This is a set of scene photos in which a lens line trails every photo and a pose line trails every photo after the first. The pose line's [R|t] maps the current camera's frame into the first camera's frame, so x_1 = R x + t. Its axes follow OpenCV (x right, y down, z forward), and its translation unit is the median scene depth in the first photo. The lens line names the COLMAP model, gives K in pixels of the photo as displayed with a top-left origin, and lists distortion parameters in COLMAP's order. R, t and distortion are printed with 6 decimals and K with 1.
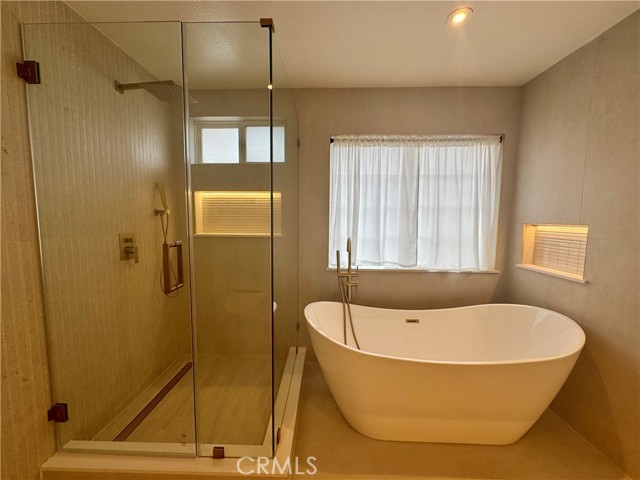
lens RADIAL K [[256.4, 0, 320.0], [0, 256.4, 240.0], [0, 0, 1]] dist [-0.001090, 0.000207]
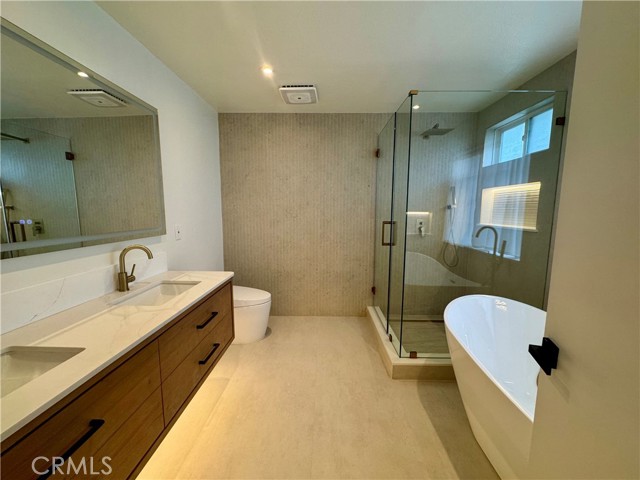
lens RADIAL K [[256.4, 0, 320.0], [0, 256.4, 240.0], [0, 0, 1]] dist [-0.001090, 0.000207]
pose [[0.028871, 0.106315, -0.993913, 1.199756], [-0.093318, 0.990272, 0.103215, -0.003398], [0.995218, 0.089771, 0.038511, 0.316628]]
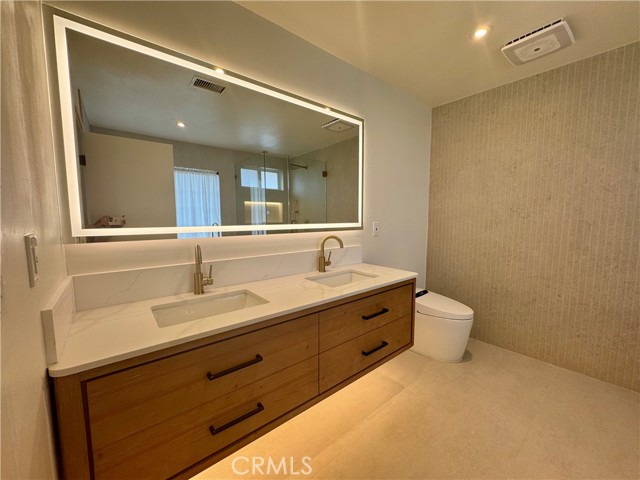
lens RADIAL K [[256.4, 0, 320.0], [0, 256.4, 240.0], [0, 0, 1]] dist [-0.001090, 0.000207]
pose [[-0.734648, 0.051194, -0.676514, 1.030531], [-0.067416, 0.986705, 0.147876, 0.037569], [0.675090, 0.154245, -0.721430, 0.486063]]
